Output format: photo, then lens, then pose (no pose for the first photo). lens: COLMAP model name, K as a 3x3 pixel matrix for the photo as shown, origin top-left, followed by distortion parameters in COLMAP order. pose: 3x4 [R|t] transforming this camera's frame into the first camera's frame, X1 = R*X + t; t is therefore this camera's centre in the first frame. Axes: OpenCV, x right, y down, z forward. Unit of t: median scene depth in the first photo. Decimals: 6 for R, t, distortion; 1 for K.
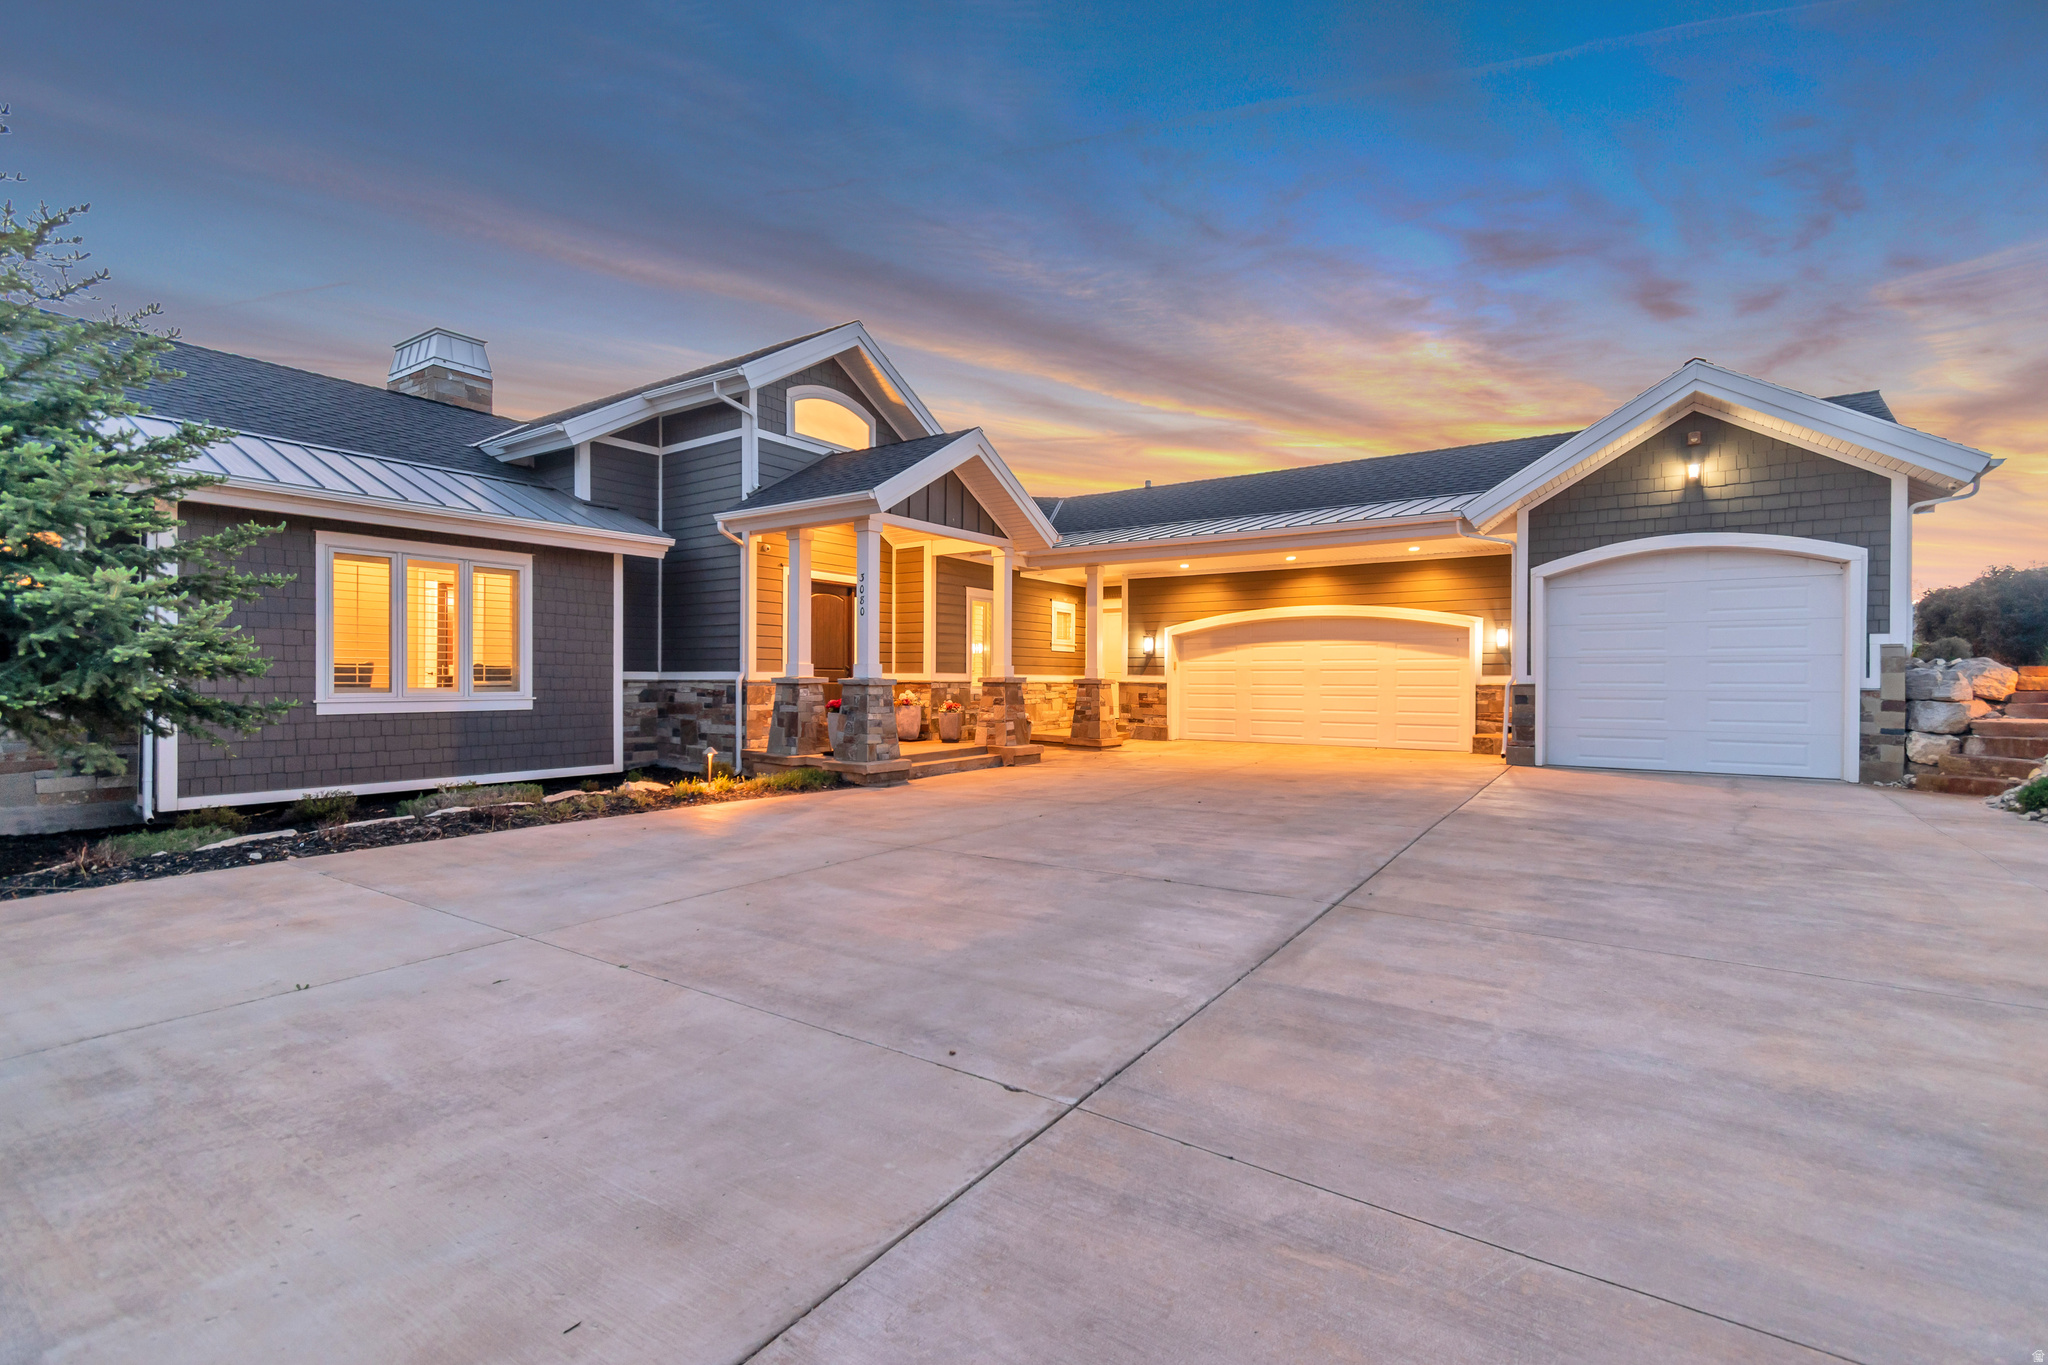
lens RADIAL K [[905.0, 0, 1024.0], [0, 905.0, 682.5], [0, 0, 1]] dist [0.002887, 0.000042]
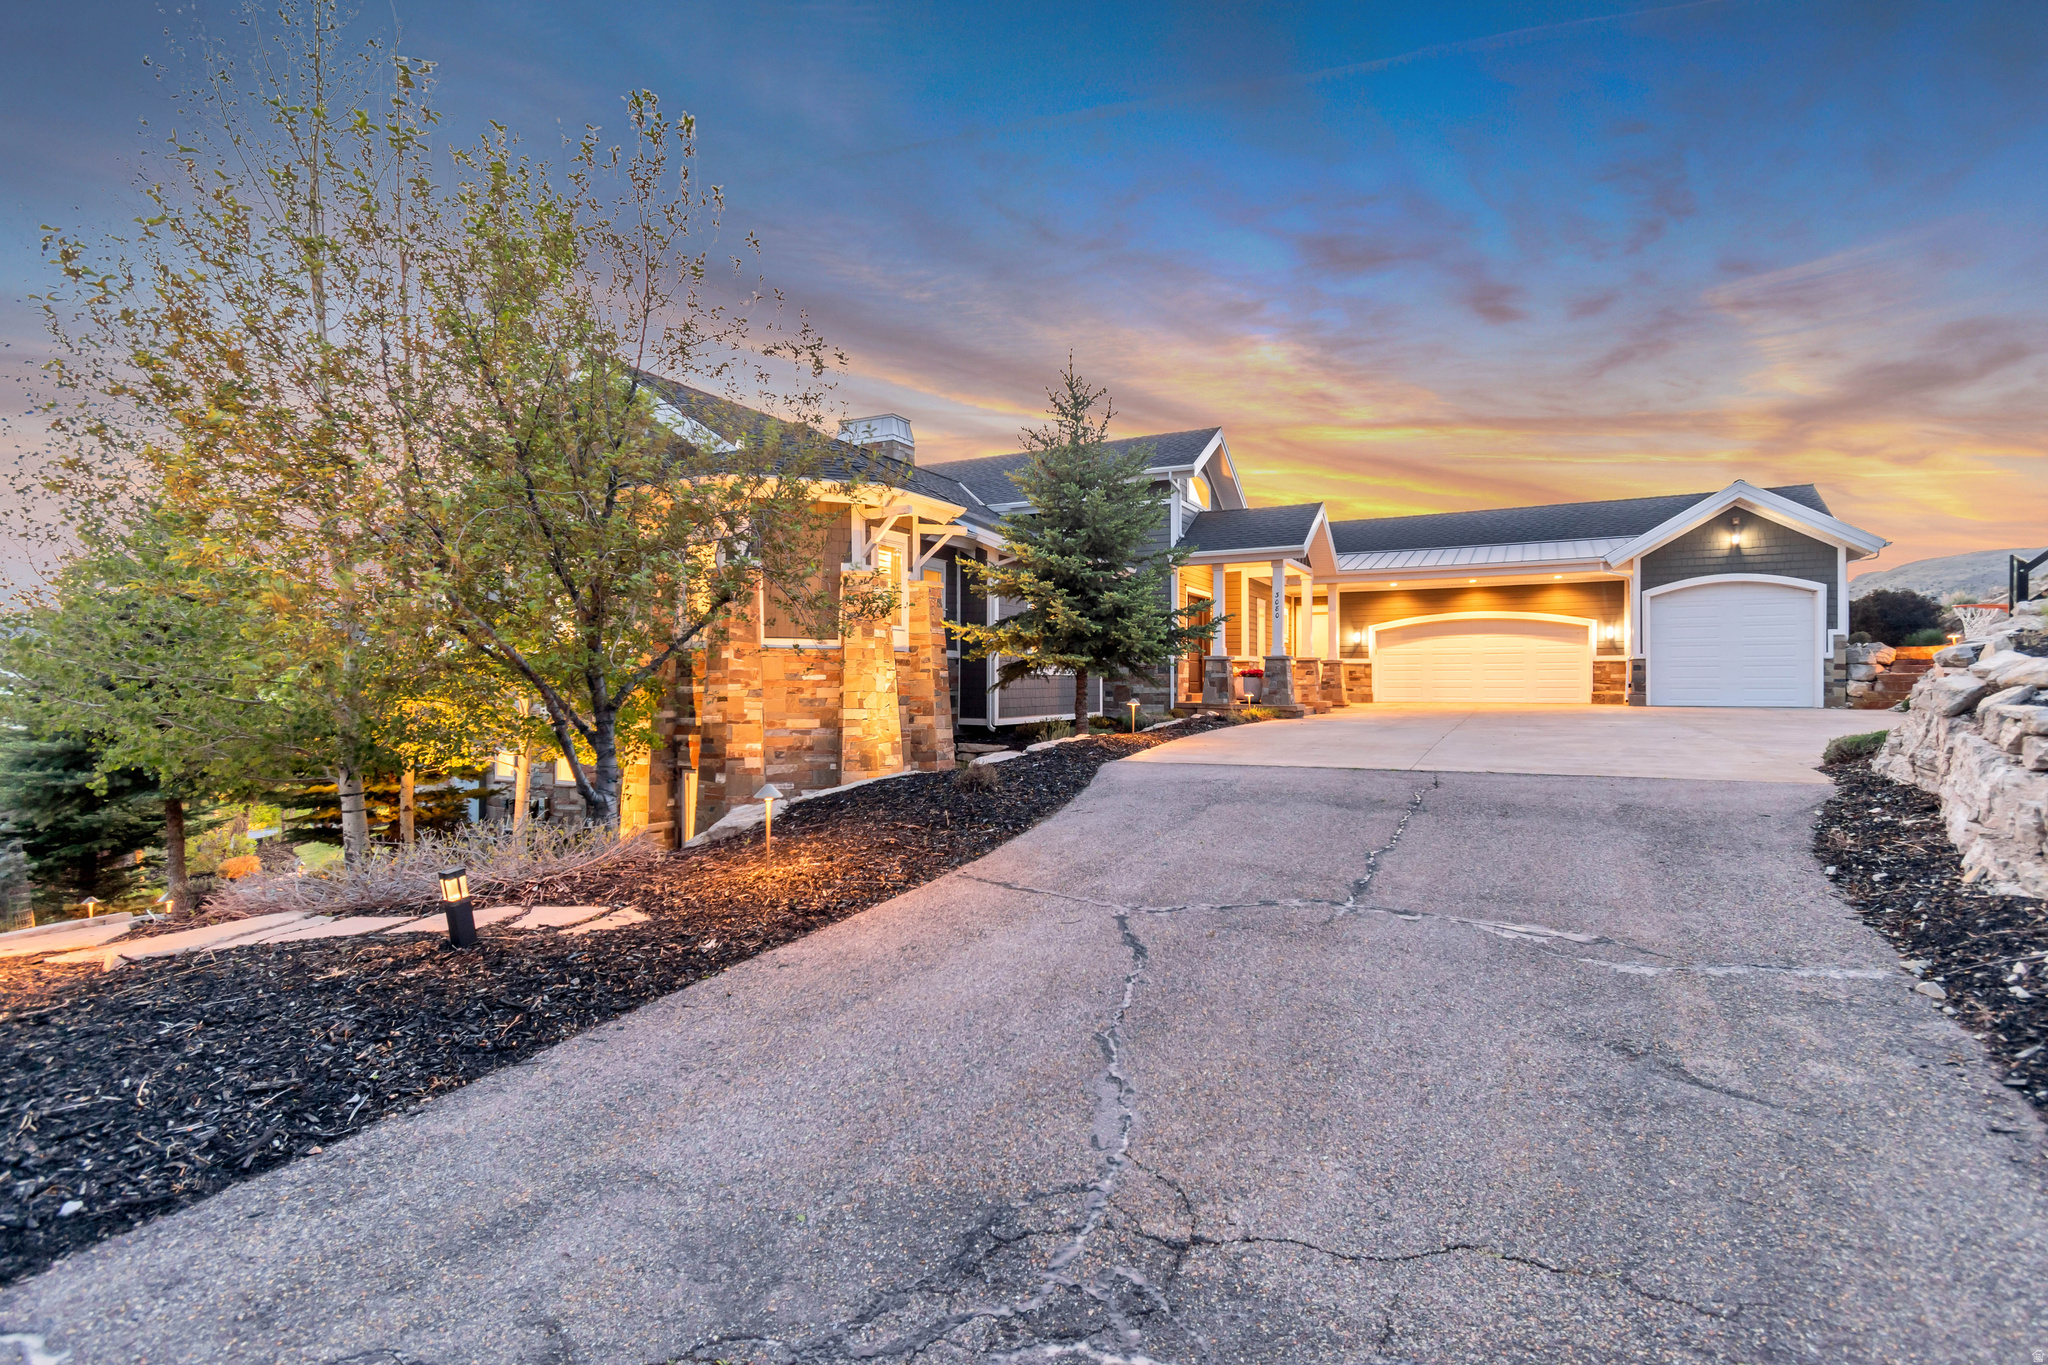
lens RADIAL K [[969.0, 0, 1021.0], [0, 969.0, 679.8], [0, 0, 1]] dist [0.002756, 0.000240]
pose [[0.992750, -0.004928, 0.120095, -0.820896], [0.005664, 0.999967, -0.005786, 0.045253], [-0.120063, 0.006424, 0.992746, -0.675612]]
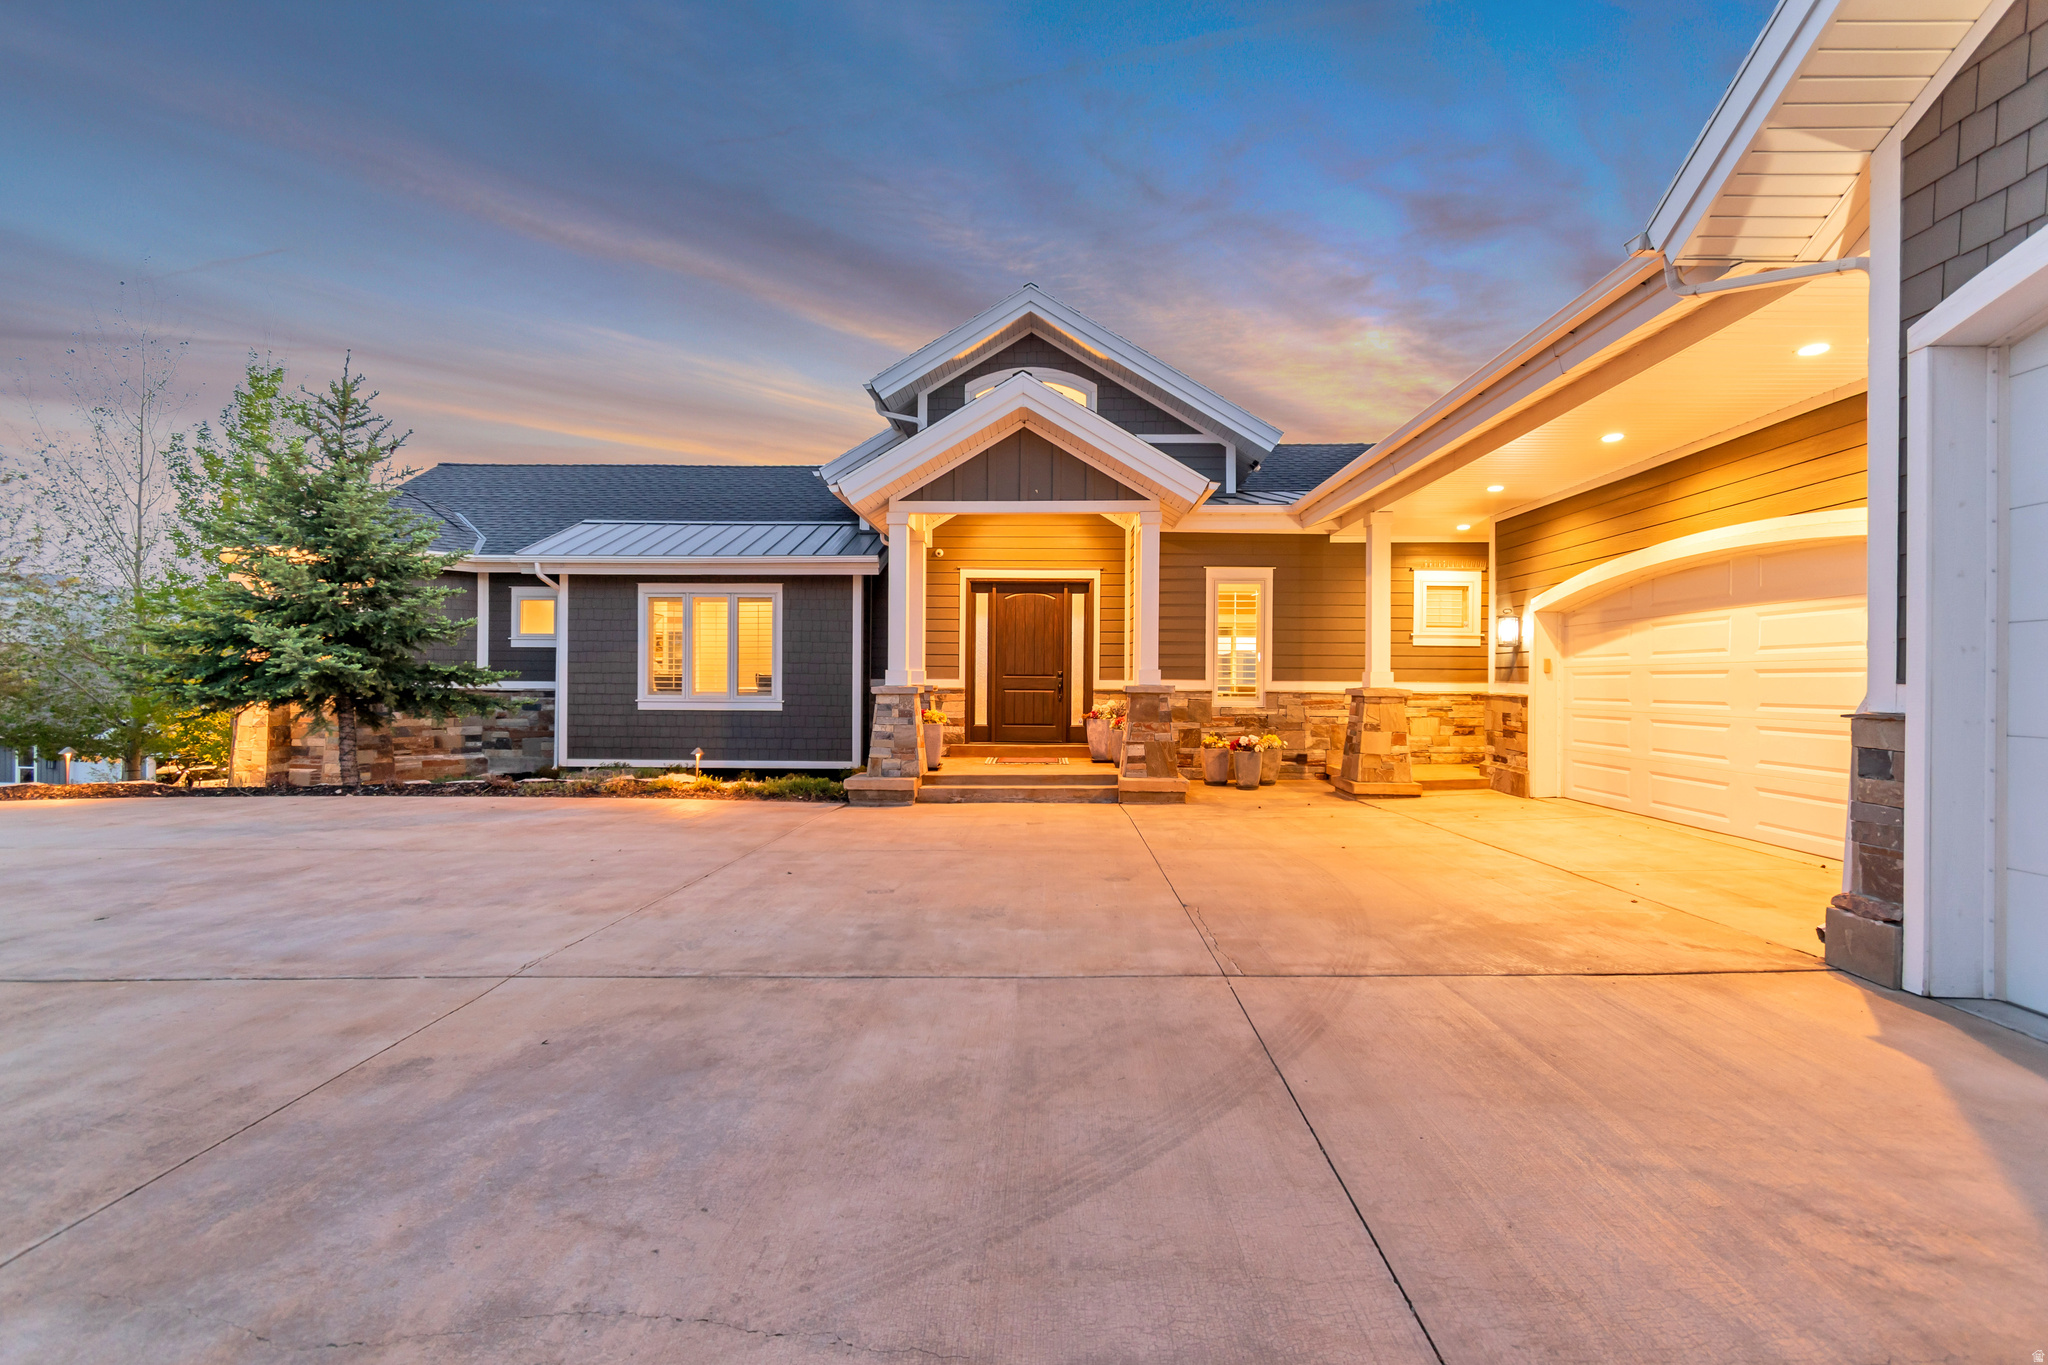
lens RADIAL K [[908.1, 0, 1024.0], [0, 908.1, 682.5], [0, 0, 1]] dist [0.002298, 0.000358]
pose [[0.550618, 0.000326, -0.834757, 0.637757], [-0.006179, 0.999974, -0.003685, -0.005427], [0.834734, 0.007187, 0.550606, 0.579462]]
